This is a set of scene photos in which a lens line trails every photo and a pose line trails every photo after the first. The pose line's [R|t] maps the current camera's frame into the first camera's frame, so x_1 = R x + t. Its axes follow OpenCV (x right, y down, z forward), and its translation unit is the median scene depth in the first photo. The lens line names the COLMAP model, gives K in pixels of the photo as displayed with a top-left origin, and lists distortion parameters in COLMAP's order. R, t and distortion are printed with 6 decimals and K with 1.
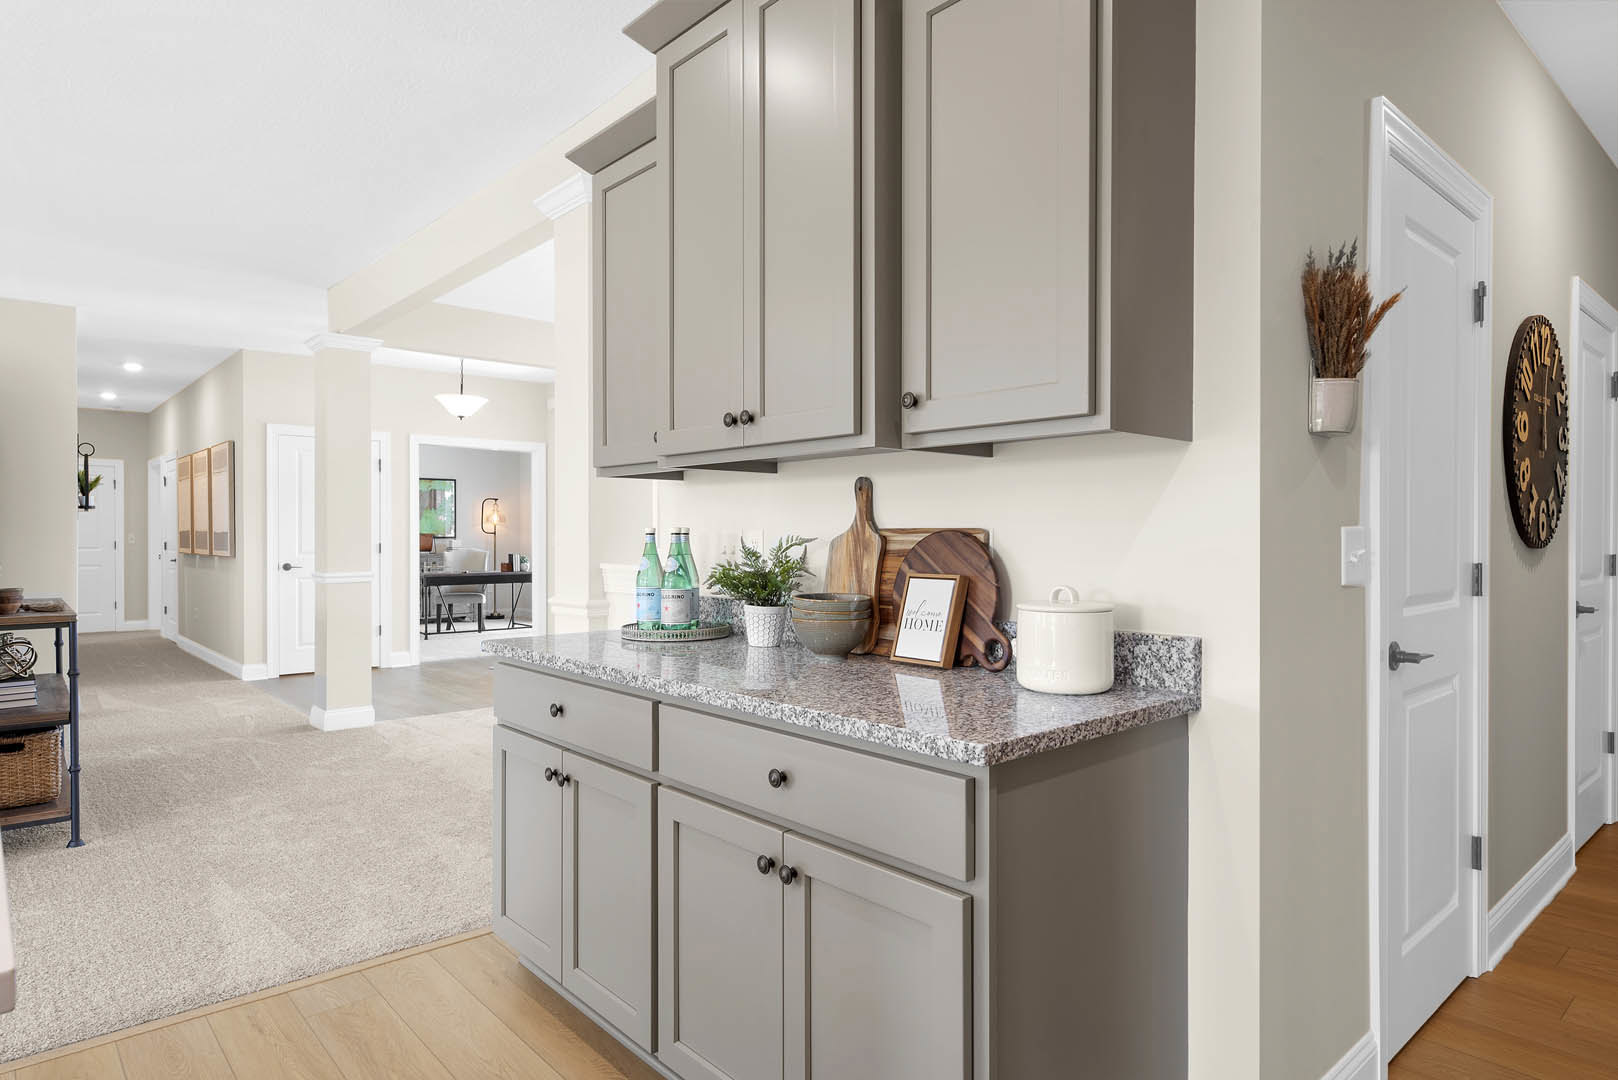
lens RADIAL K [[930.5, 0, 808.6], [0, 930.5, 543.6], [0, 0, 1]] dist [0.002391, -0.002496]
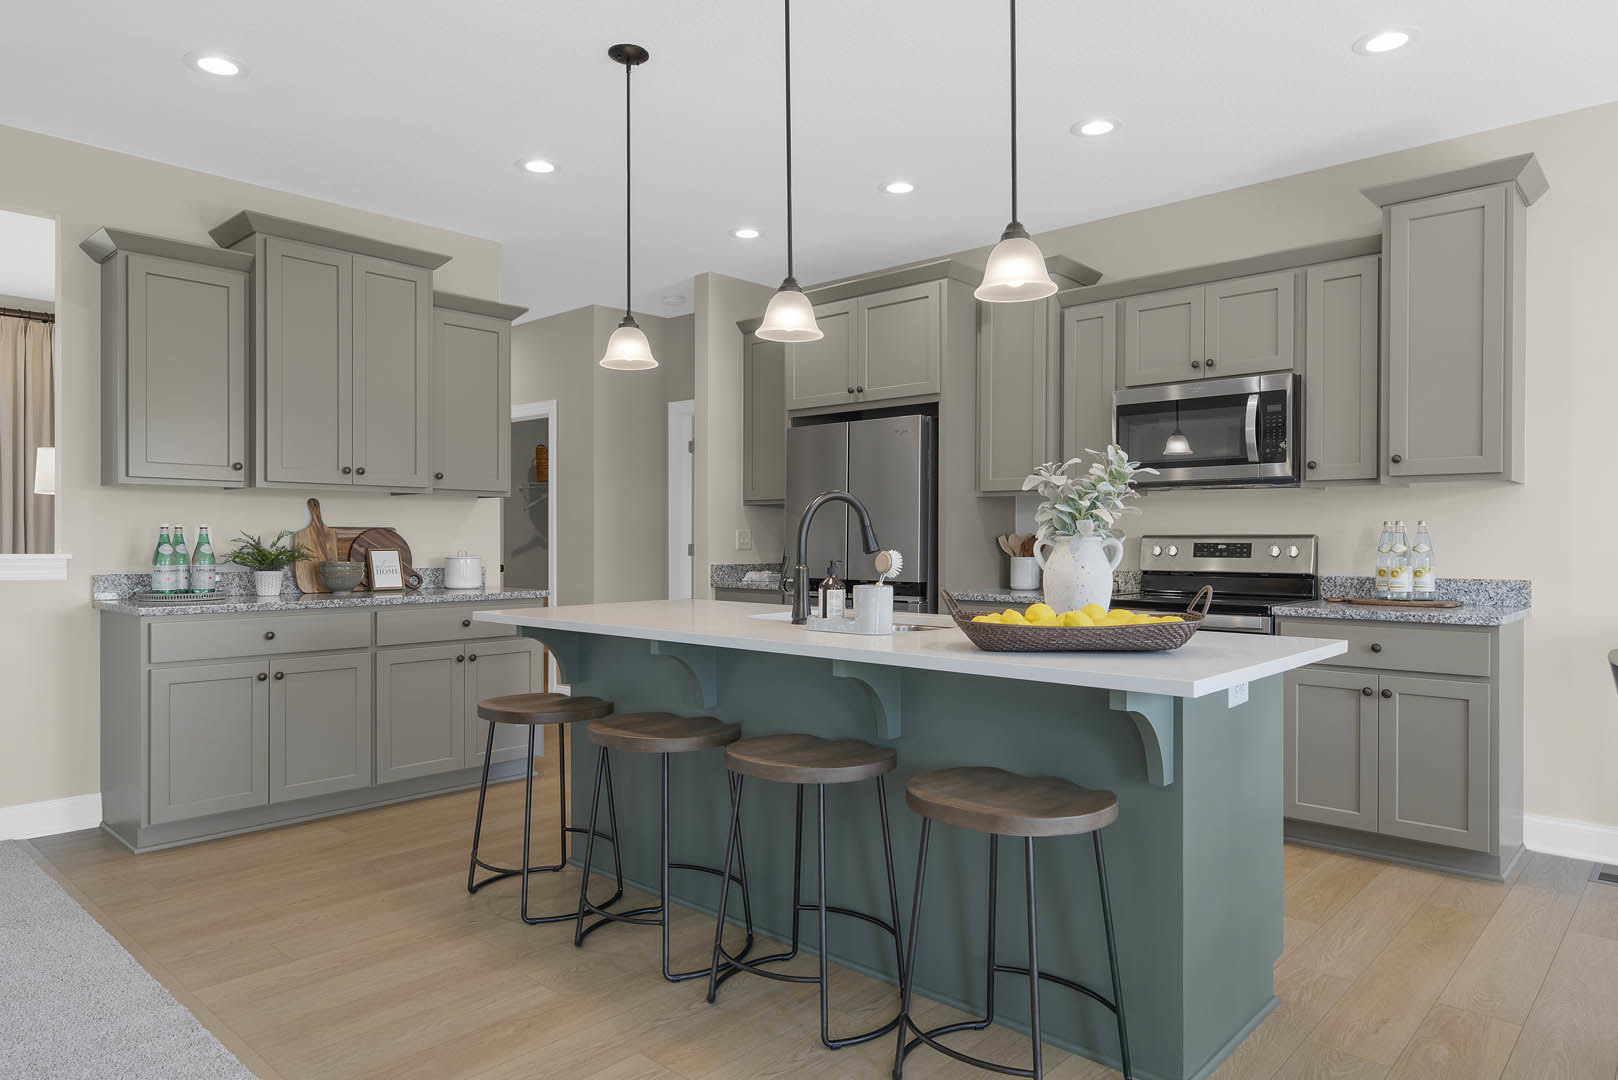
lens RADIAL K [[1005.9, 0, 784.3], [0, 1005.9, 540.7], [0, 0, 1]] dist [-0.001026, -0.000181]
pose [[-0.078795, -0.002992, 0.996886, -1.707675], [0.007366, 0.999966, 0.003583, 0.009731], [-0.996864, 0.007625, -0.078770, 0.192836]]
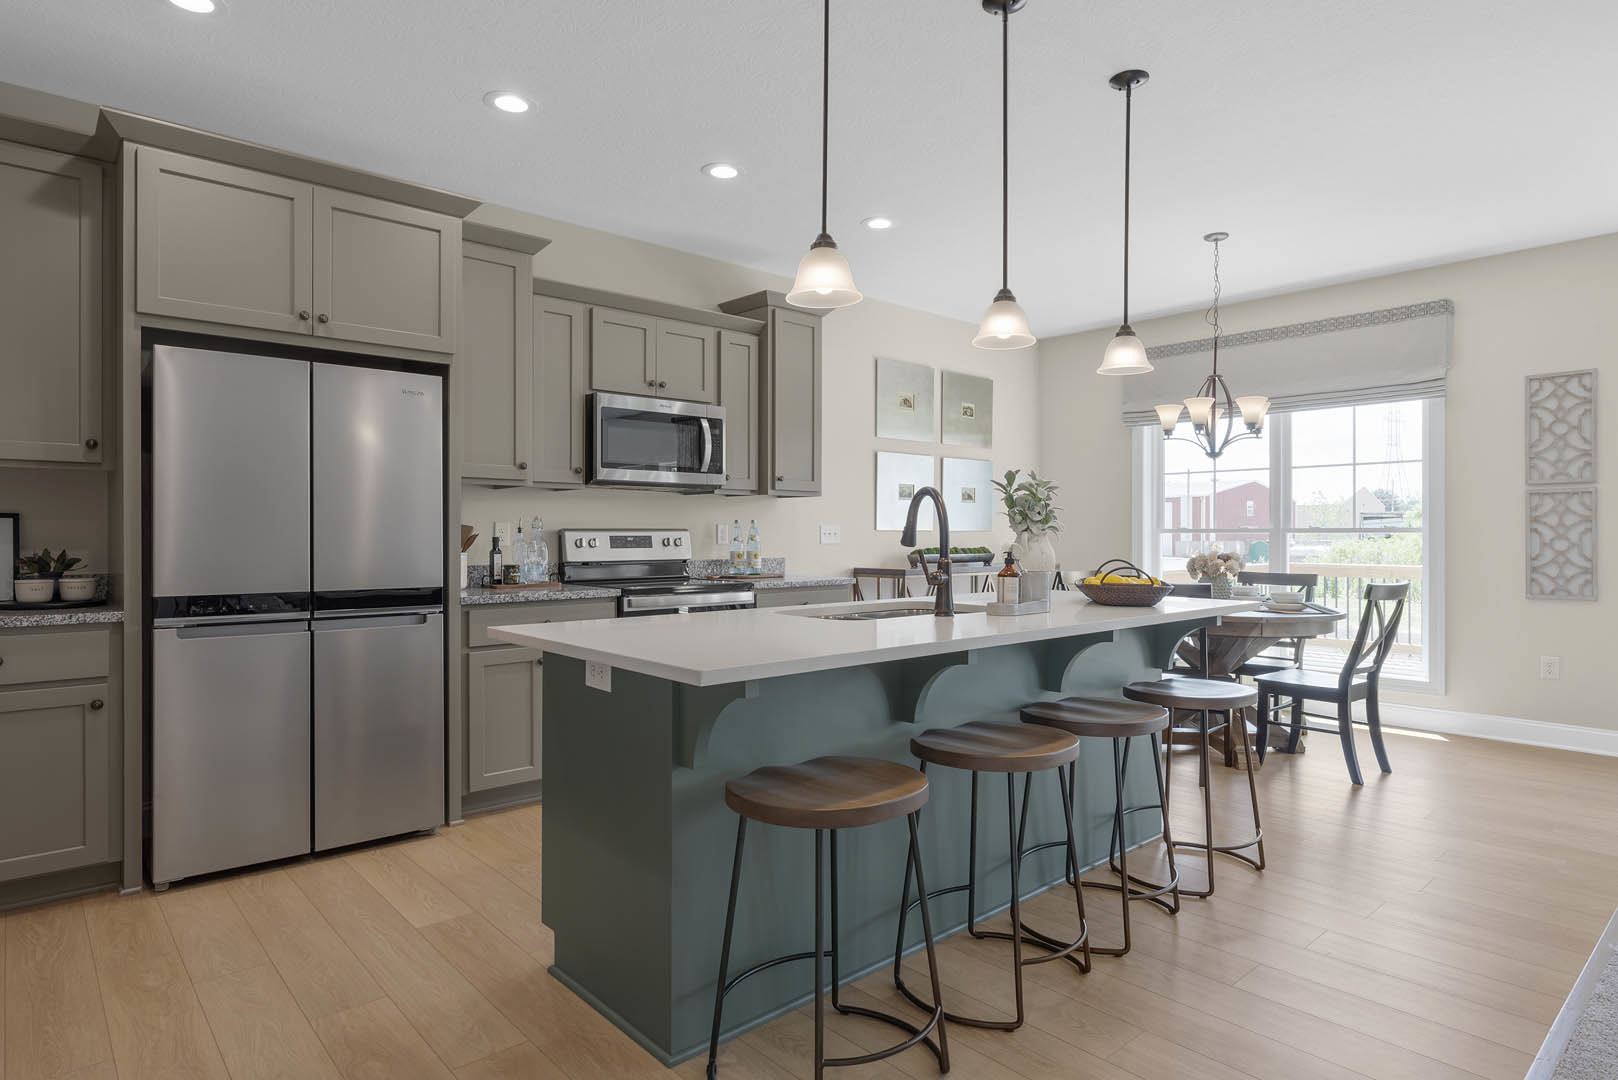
lens RADIAL K [[918.0, 0, 807.5], [0, 918.0, 533.4], [0, 0, 1]] dist [0.002336, -0.000236]
pose [[-0.999939, 0.001271, 0.010941, -0.507159], [0.001353, 0.999971, 0.007511, 0.007260], [-0.010931, 0.007525, -0.999912, 1.089768]]
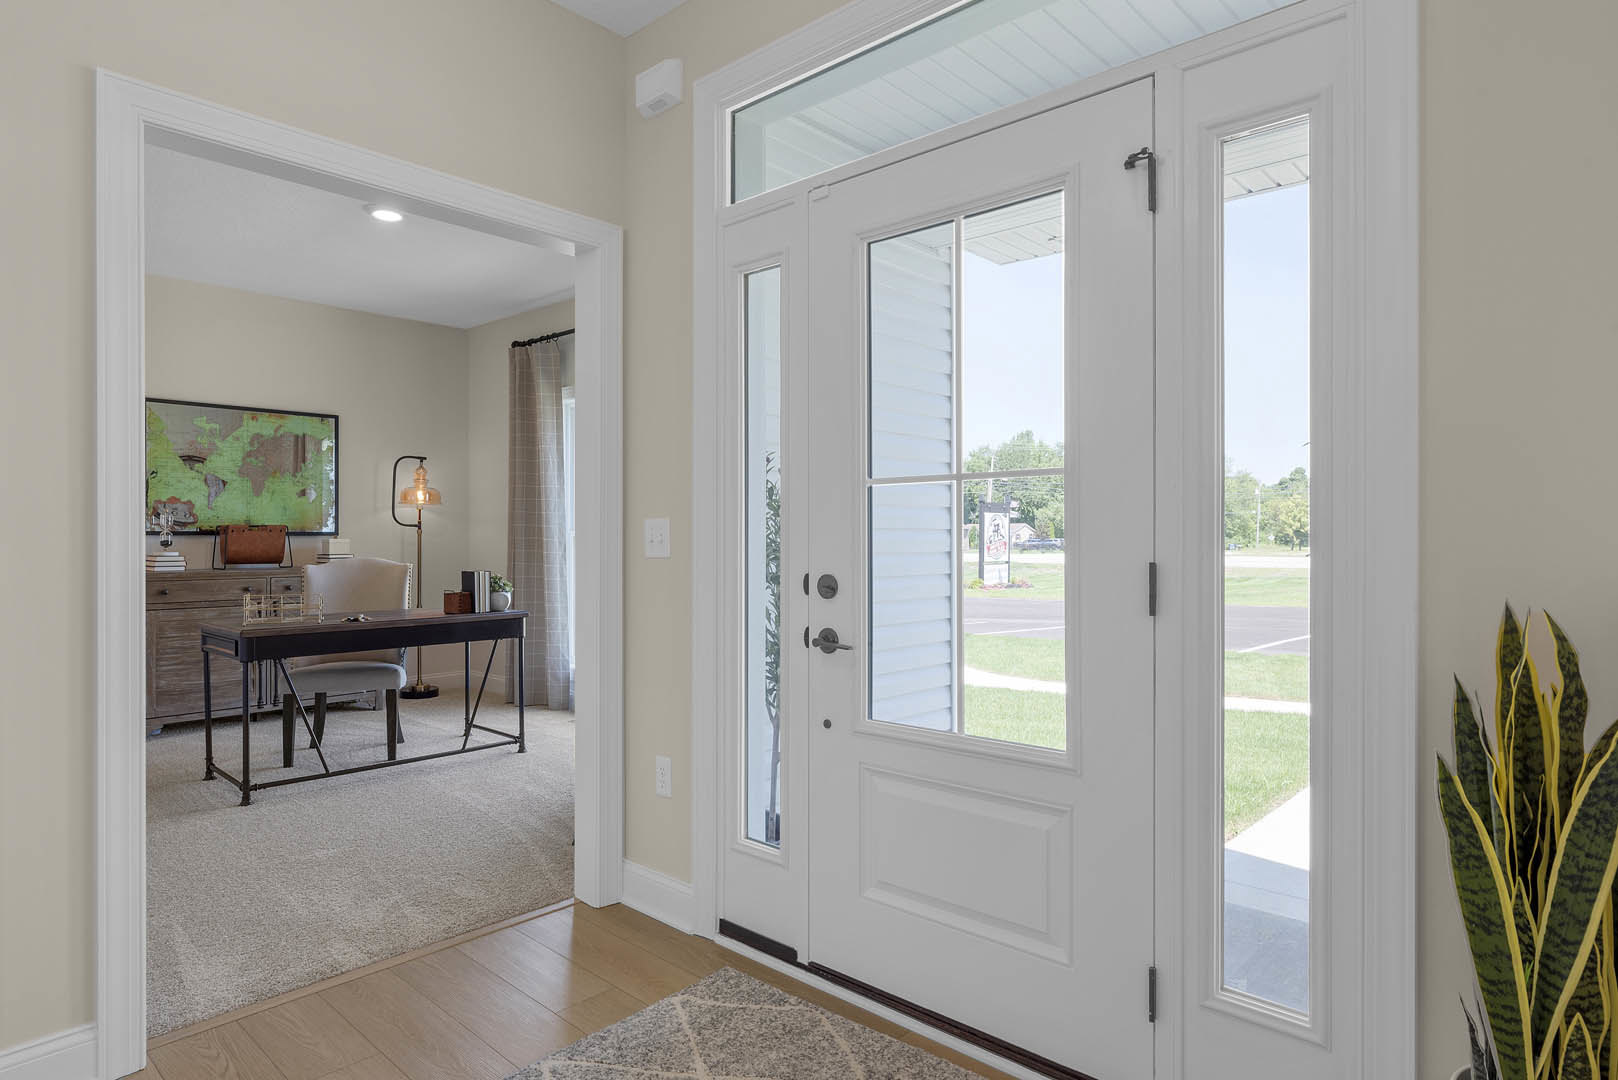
lens RADIAL K [[918.0, 0, 805.9], [0, 918.0, 539.1], [0, 0, 1]] dist [0.002336, -0.000236]
pose [[0.995282, -0.000082, 0.097025, -0.870650], [0.000697, 0.999980, -0.006304, -0.003261], [-0.097022, 0.006342, 0.995262, 2.384063]]
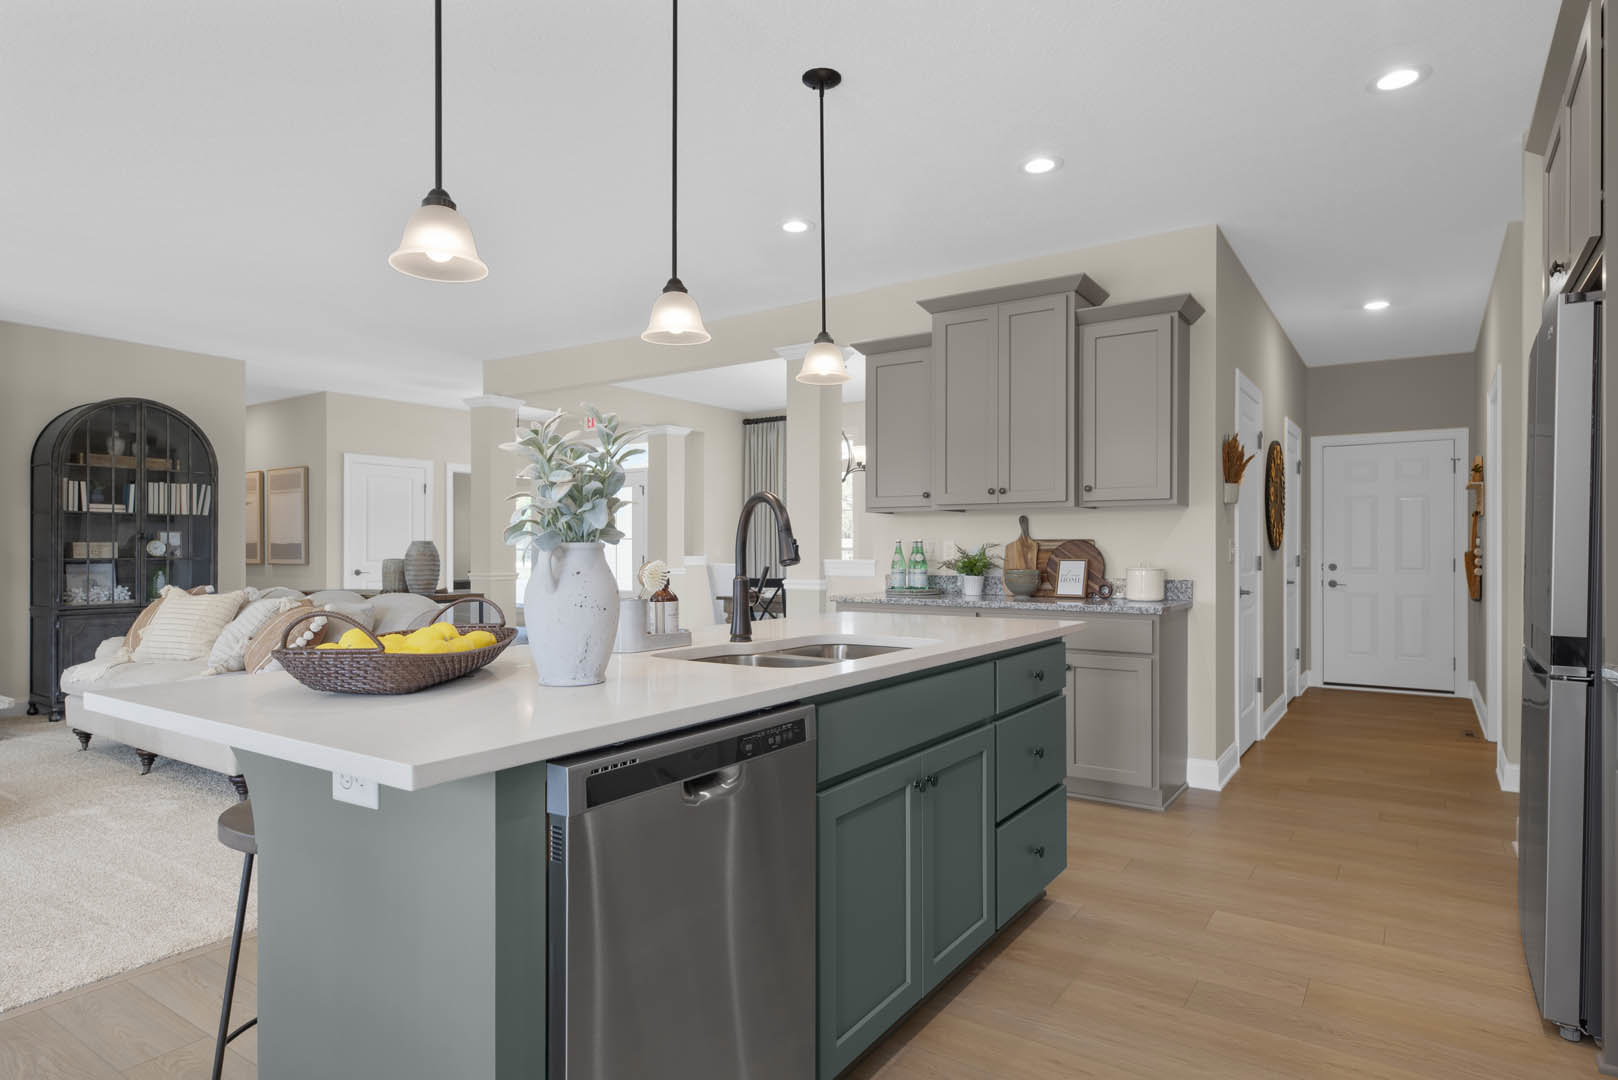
lens RADIAL K [[892.5, 0, 813.7], [0, 892.5, 552.3], [0, 0, 1]] dist [0.002804, -0.000685]
pose [[0.969297, -0.000468, 0.245894, -0.789202], [0.002076, 0.999978, -0.006277, 0.021769], [-0.245886, 0.006595, 0.969276, -0.763409]]
